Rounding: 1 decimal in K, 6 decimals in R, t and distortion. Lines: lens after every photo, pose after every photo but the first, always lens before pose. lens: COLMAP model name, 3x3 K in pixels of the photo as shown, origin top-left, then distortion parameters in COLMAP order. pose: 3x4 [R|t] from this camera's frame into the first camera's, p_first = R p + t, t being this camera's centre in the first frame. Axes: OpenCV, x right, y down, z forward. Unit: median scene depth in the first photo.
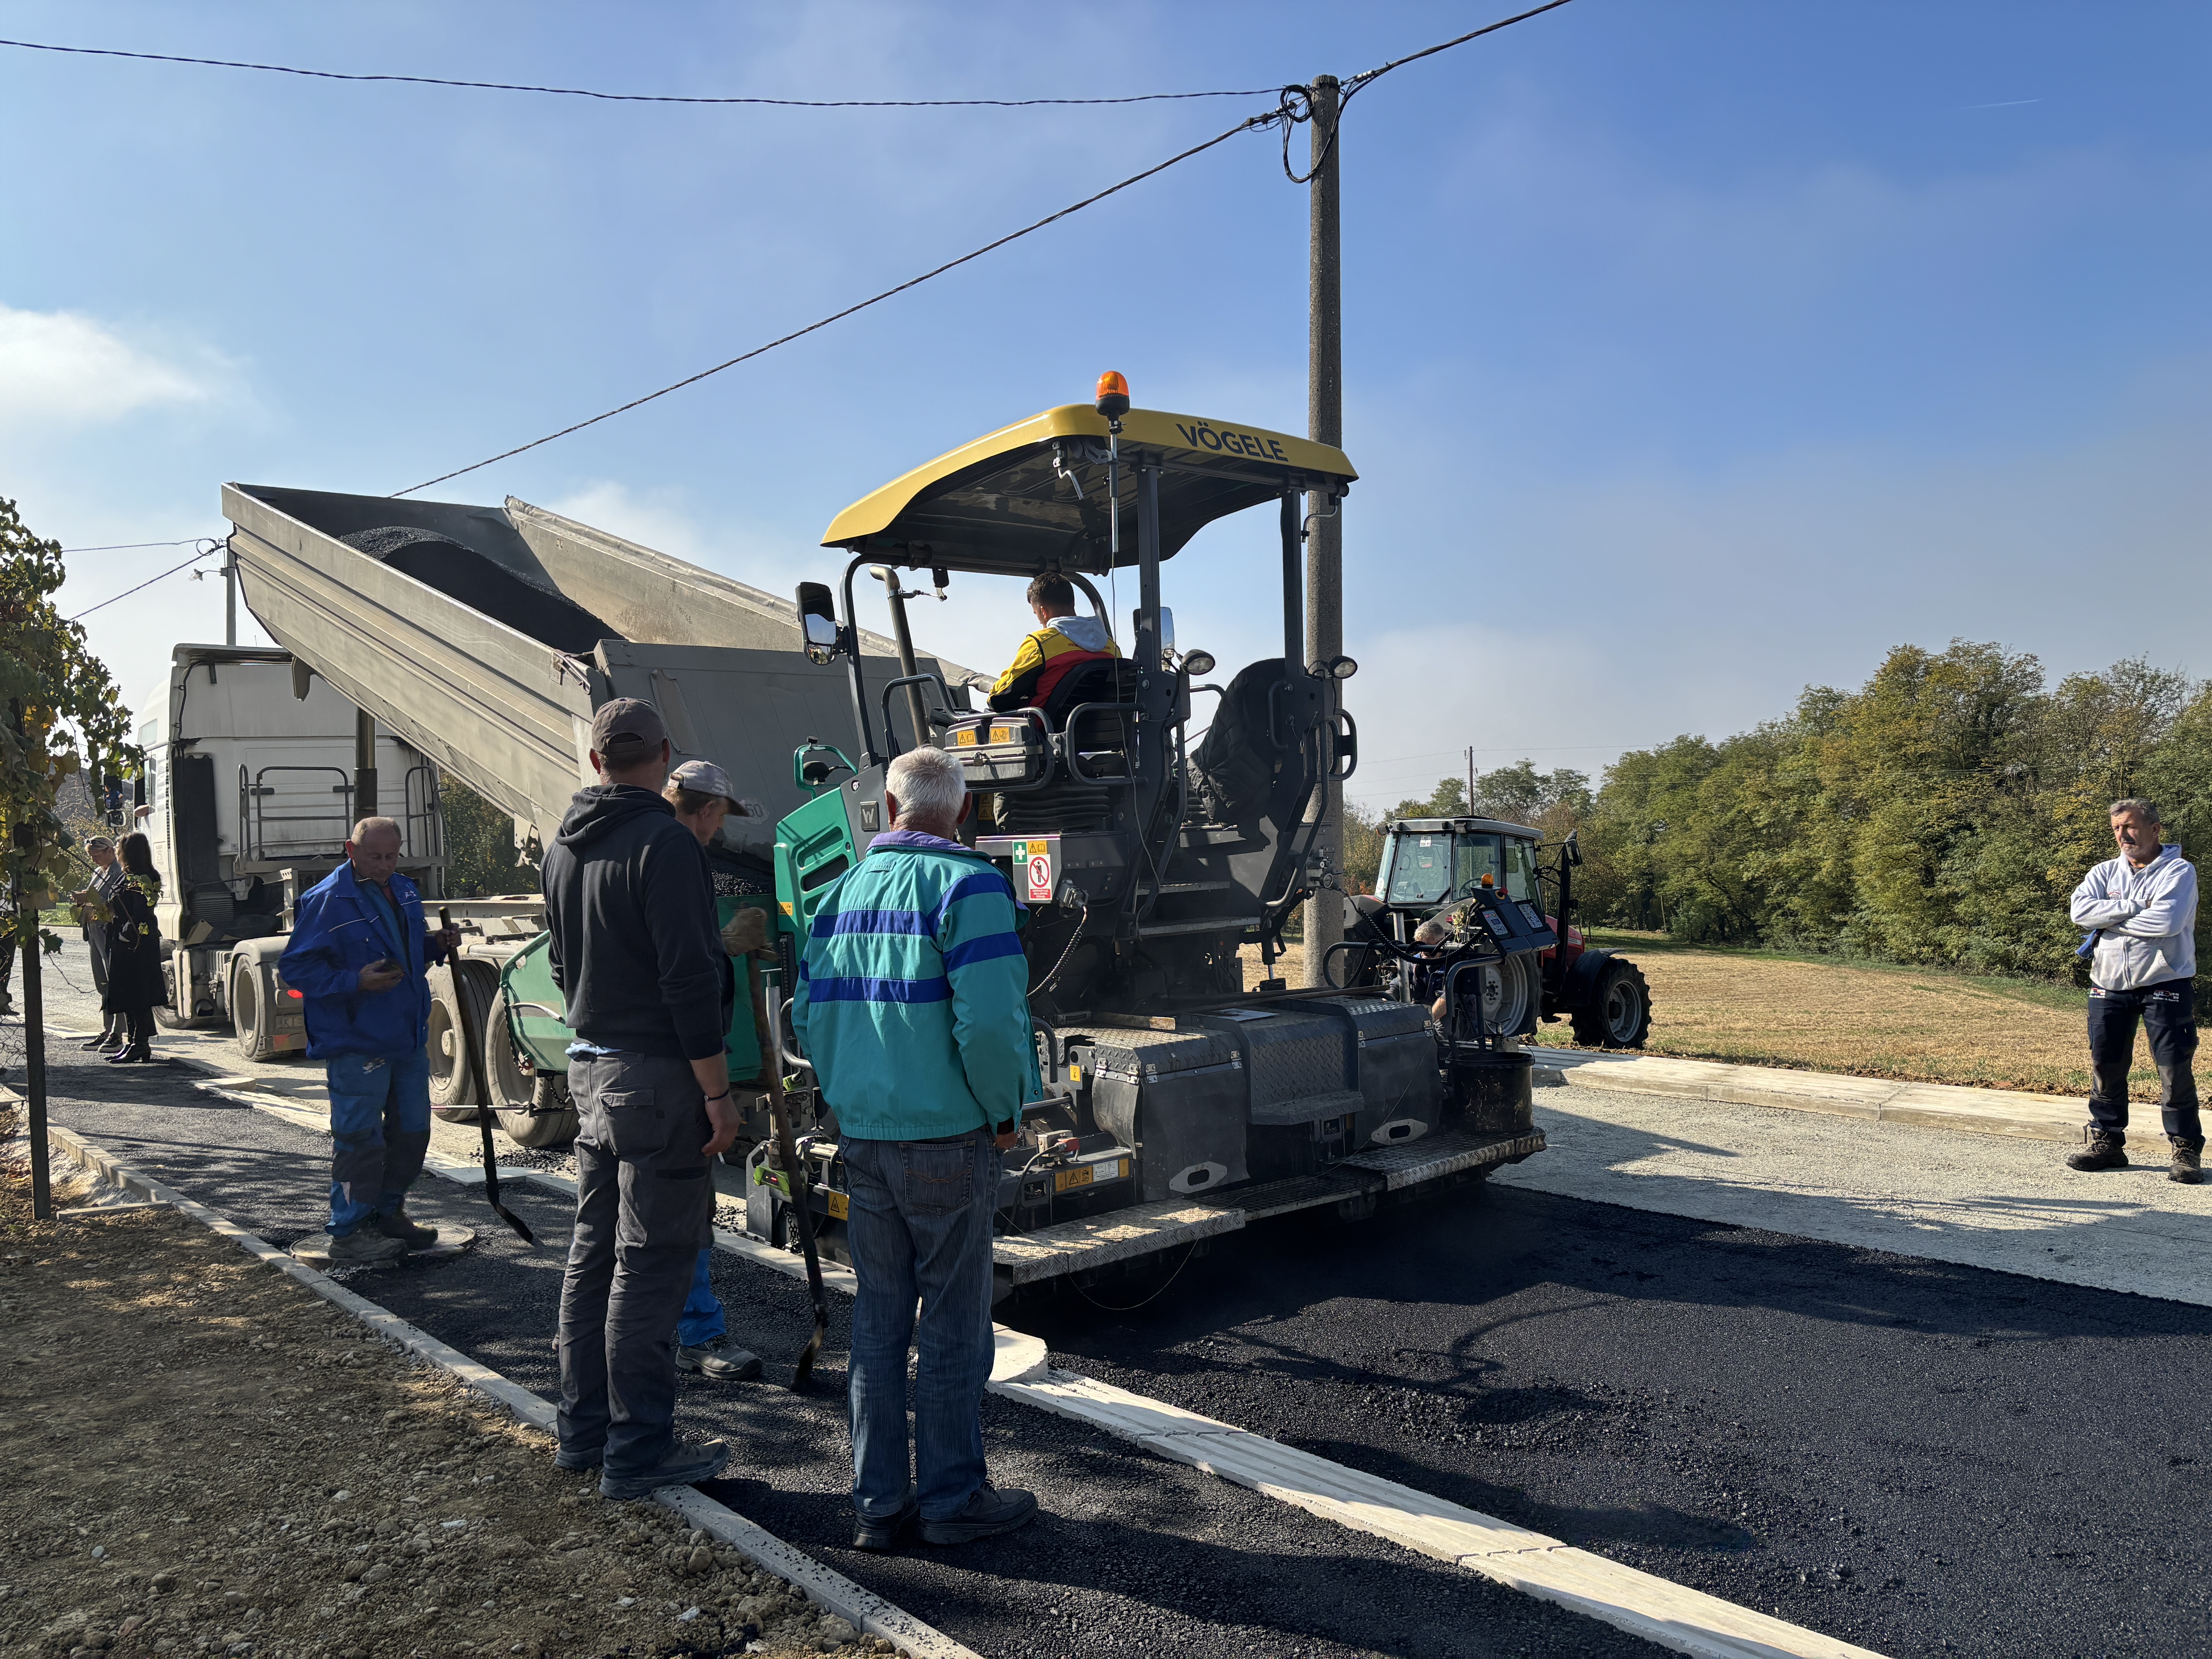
lens RADIAL K [[1677.9, 0, 1079.8], [0, 1677.9, 854.6], [0, 0, 1]] dist [0.057525, -0.065573]
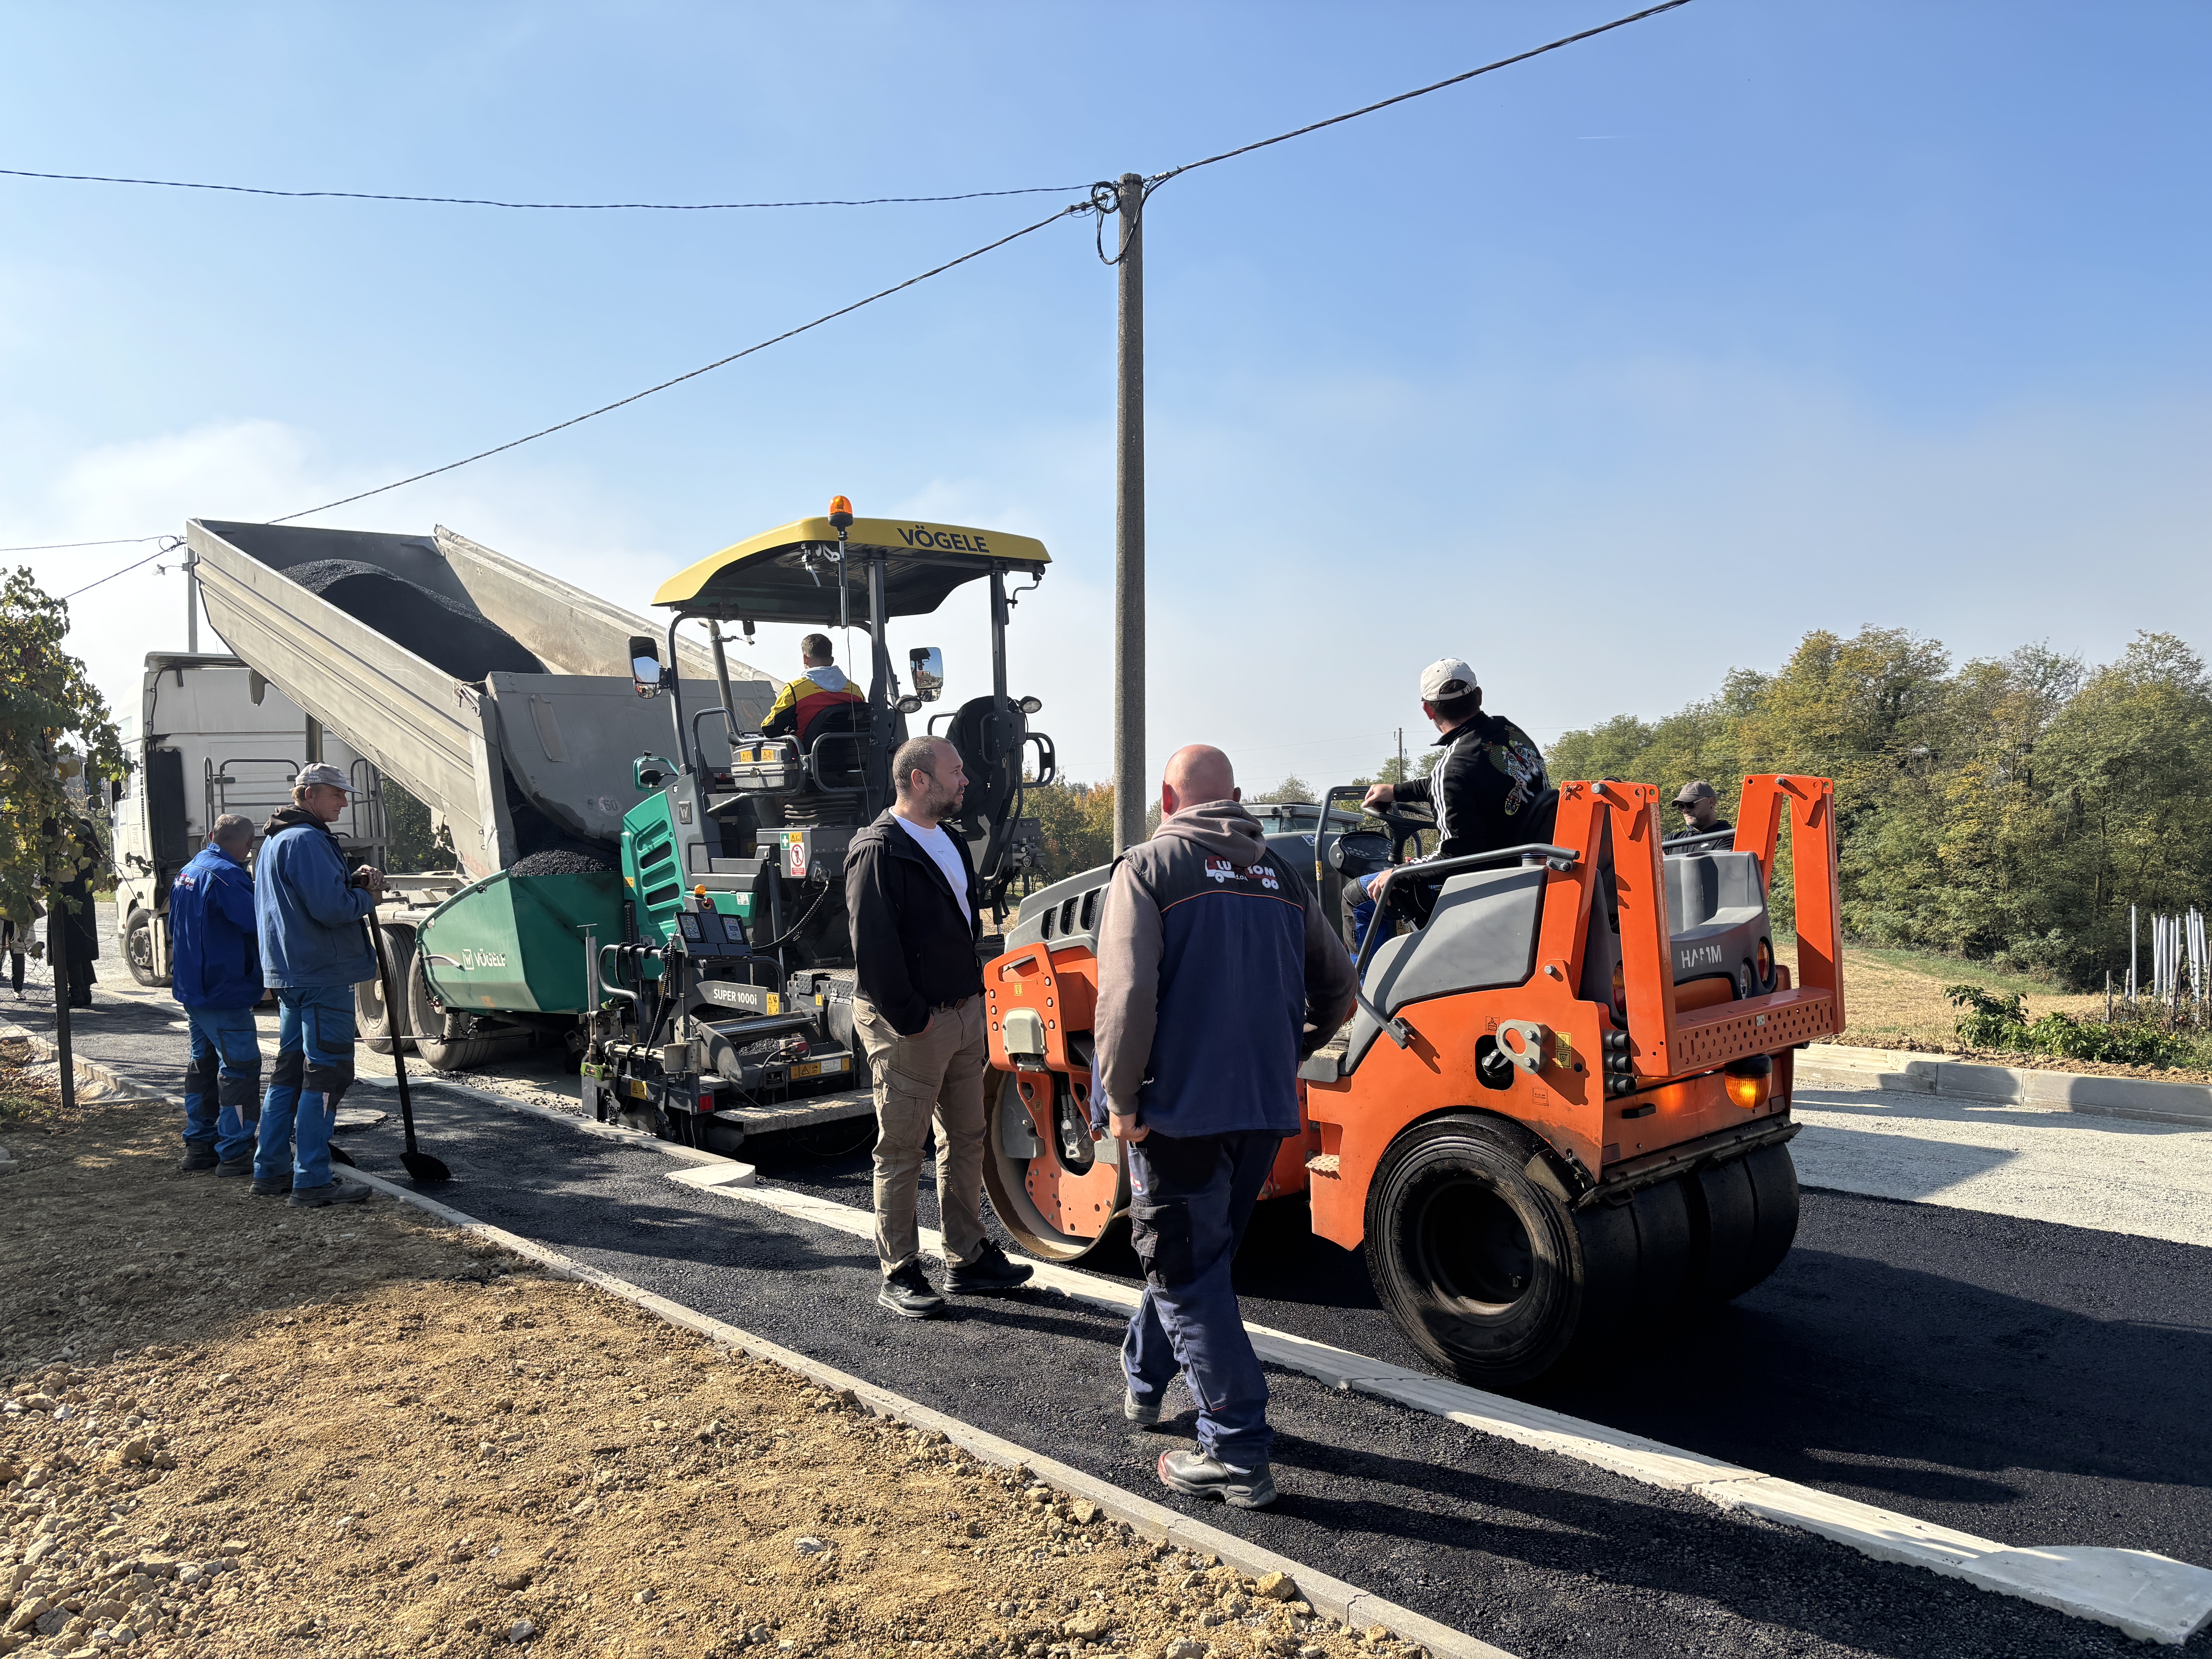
lens RADIAL K [[1677.9, 0, 1071.5], [0, 1677.9, 879.6], [0, 0, 1]] dist [0.057525, -0.065573]
pose [[0.999904, 0.000588, 0.013811, 0.120793], [-0.000990, 0.999576, 0.029103, -0.006600], [-0.013789, -0.029114, 0.999481, -0.253211]]
